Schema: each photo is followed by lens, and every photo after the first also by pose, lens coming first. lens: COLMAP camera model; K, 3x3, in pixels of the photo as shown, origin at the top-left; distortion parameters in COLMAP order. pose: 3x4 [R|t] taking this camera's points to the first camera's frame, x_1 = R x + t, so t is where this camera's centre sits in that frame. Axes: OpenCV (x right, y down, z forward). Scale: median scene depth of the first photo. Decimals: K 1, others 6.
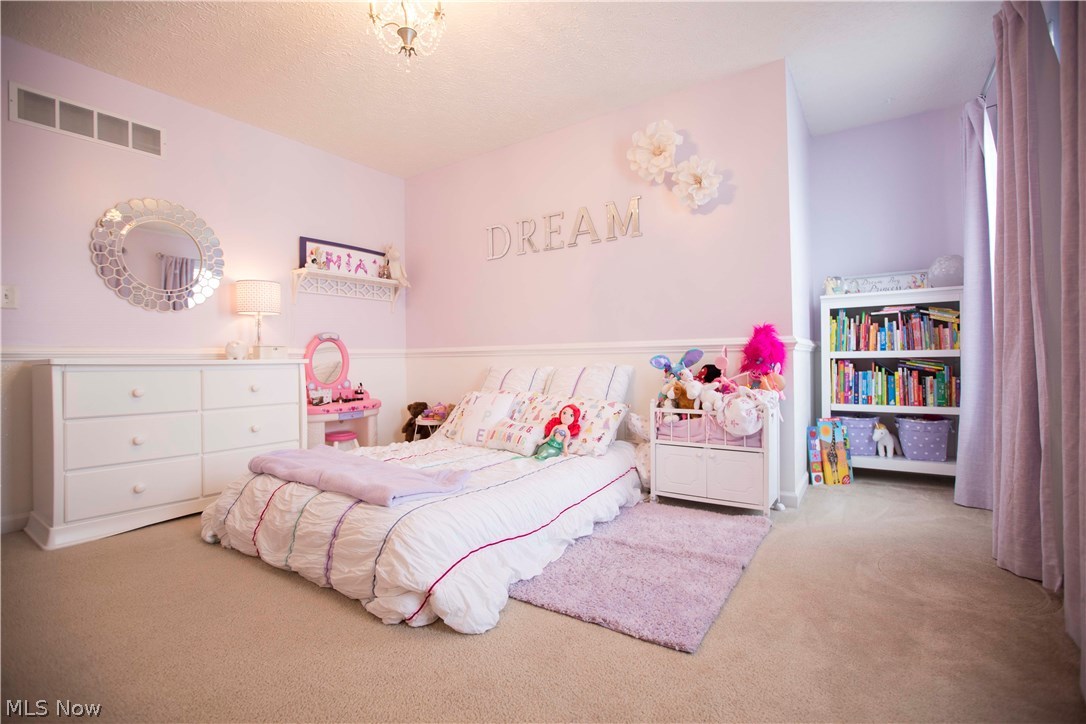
lens RADIAL K [[498.3, 0, 548.4], [0, 498.3, 363.1], [0, 0, 1]] dist [-0.051891, 0.019008]
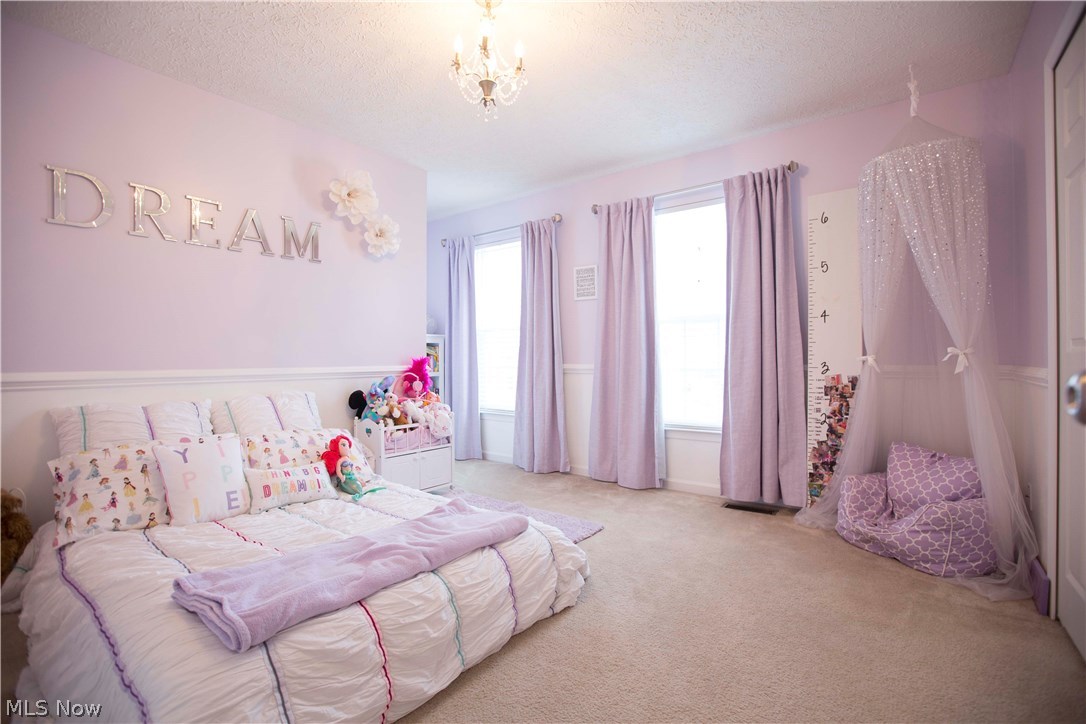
lens RADIAL K [[498.3, 0, 549.3], [0, 498.3, 363.4], [0, 0, 1]] dist [-0.051891, 0.019008]
pose [[0.040128, 0.000554, 0.999194, -0.964320], [0.003137, 0.999995, -0.000680, -0.059445], [-0.999190, 0.003162, 0.040126, 0.598868]]
